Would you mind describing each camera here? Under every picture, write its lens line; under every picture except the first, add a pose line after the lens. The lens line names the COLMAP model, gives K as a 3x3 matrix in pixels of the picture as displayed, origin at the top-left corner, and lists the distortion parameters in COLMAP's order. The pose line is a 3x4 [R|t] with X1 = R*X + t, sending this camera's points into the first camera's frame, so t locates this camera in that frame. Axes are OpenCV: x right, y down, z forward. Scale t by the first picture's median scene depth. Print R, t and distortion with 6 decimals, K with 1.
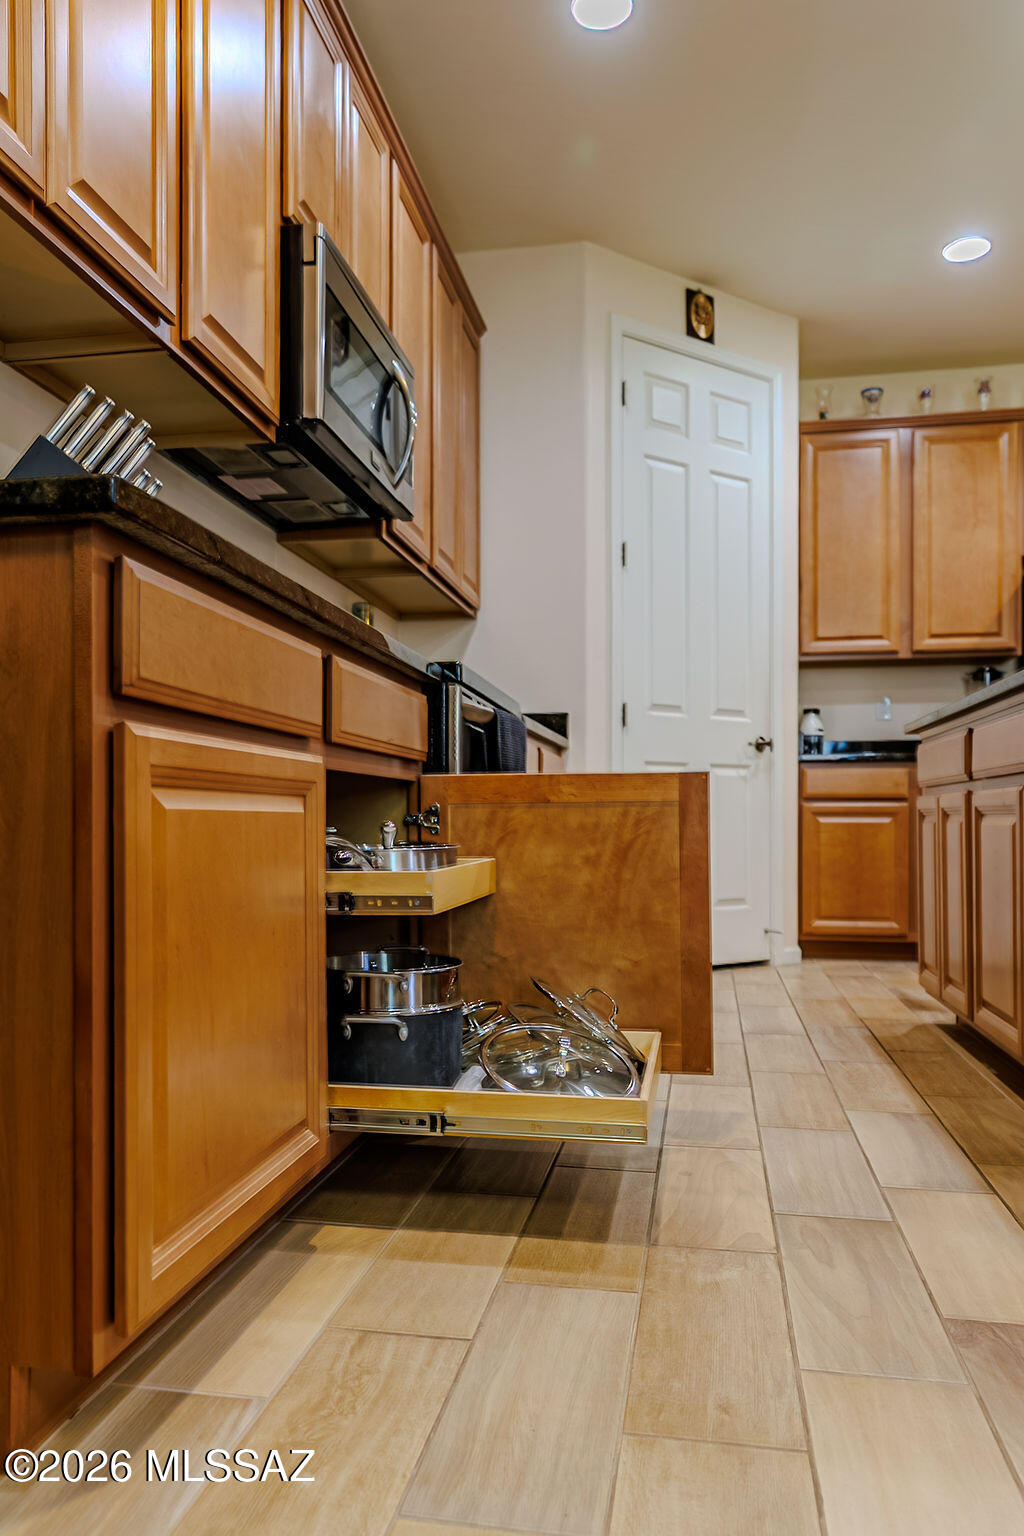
lens RADIAL K [[1076.6, 0, 508.0], [0, 1076.6, 814.3], [0, 0, 1]] dist [-0.000676, -0.000037]
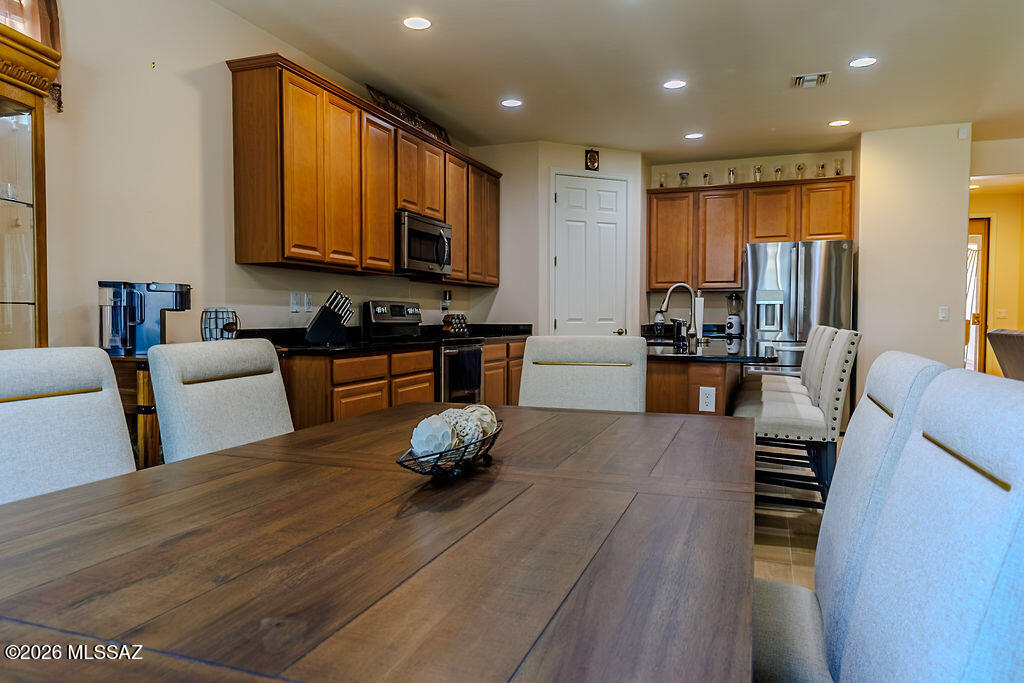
lens RADIAL K [[640.5, 0, 512.0], [0, 640.5, 341.5], [0, 0, 1]] dist [0.000213, -0.000008]
pose [[0.982574, 0.012078, -0.185479, 0.276443], [-0.003445, 0.998898, 0.046798, -0.116723], [0.185840, -0.045343, 0.981533, -0.493901]]
